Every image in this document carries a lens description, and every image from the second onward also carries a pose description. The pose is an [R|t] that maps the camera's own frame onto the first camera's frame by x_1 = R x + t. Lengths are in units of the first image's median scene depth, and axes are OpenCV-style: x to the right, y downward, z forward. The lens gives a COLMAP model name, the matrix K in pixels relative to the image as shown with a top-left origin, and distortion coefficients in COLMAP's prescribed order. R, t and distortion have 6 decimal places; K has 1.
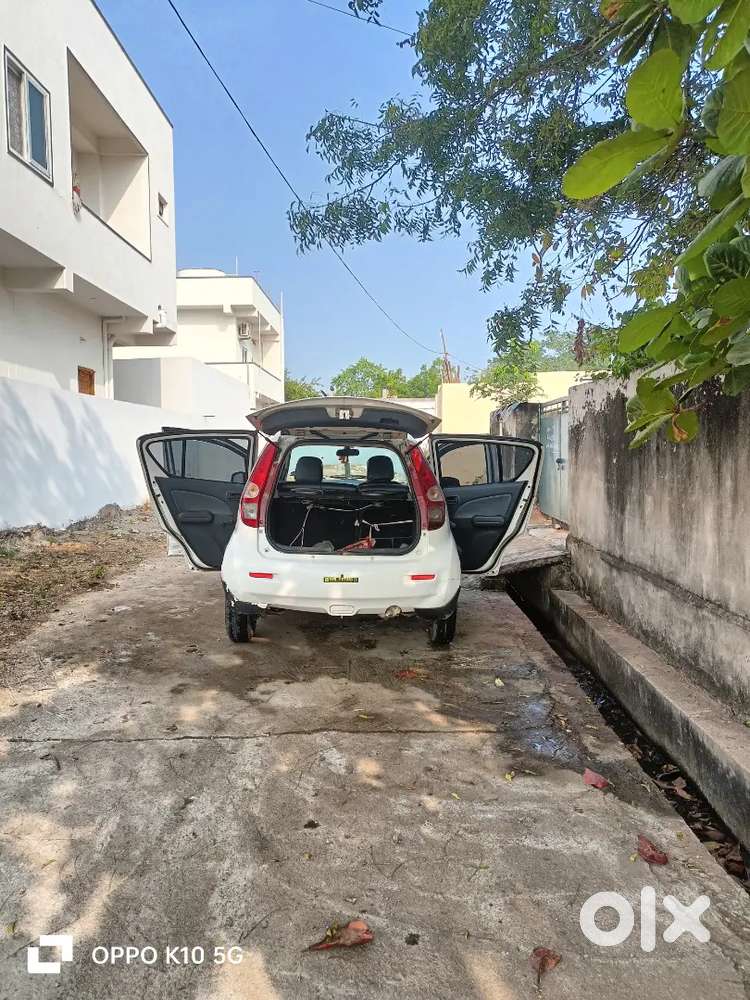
lens RADIAL K [[746.7, 0, 373.7], [0, 746.7, 506.8], [0, 0, 1]] dist [0.043268, -0.037276]
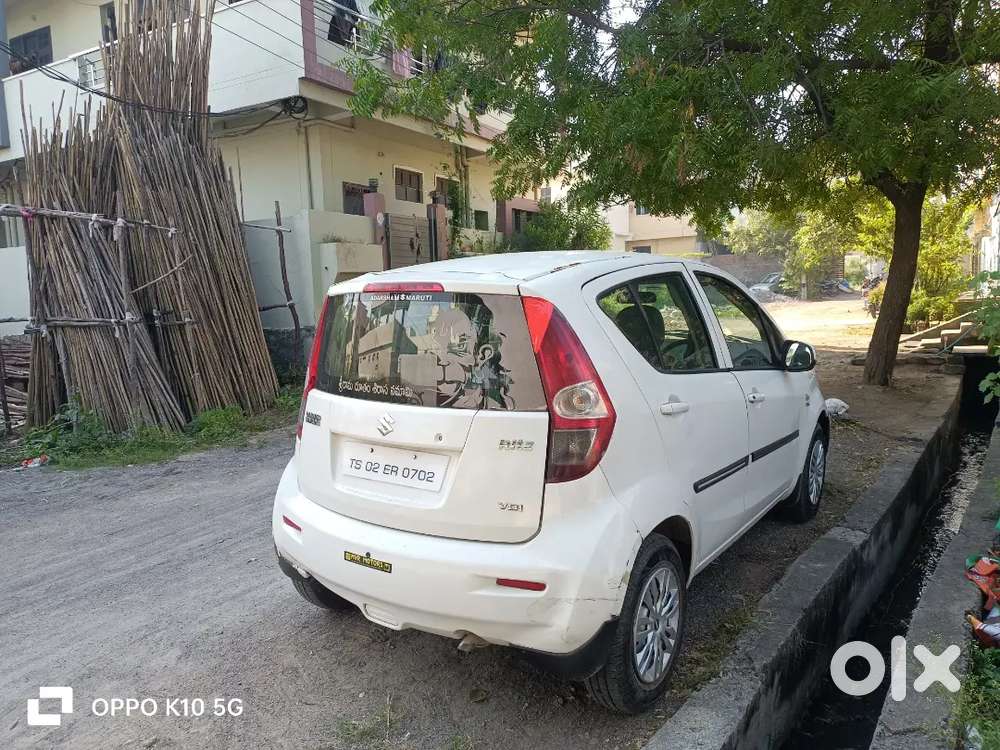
lens RADIAL K [[746.7, 0, 496.7], [0, 746.7, 377.0], [0, 0, 1]] dist [0.043268, -0.037276]
pose [[0.796889, 0.045713, -0.602393, 0.284806], [-0.011856, 0.998124, 0.060060, -0.053256], [0.604009, -0.040720, 0.795937, 0.543484]]
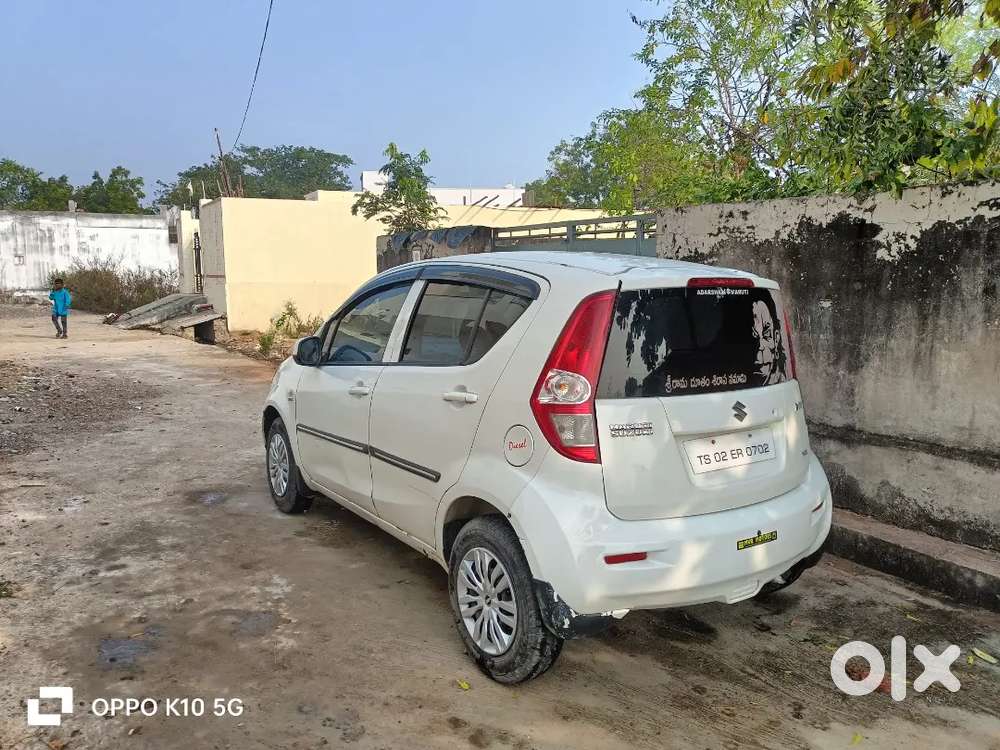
lens RADIAL K [[746.7, 0, 497.4], [0, 746.7, 385.8], [0, 0, 1]] dist [0.043268, -0.037276]
pose [[0.839039, -0.081265, 0.537968, -0.418467], [0.043079, 0.995601, 0.083207, -0.059366], [-0.542363, -0.046639, 0.838848, 0.543078]]
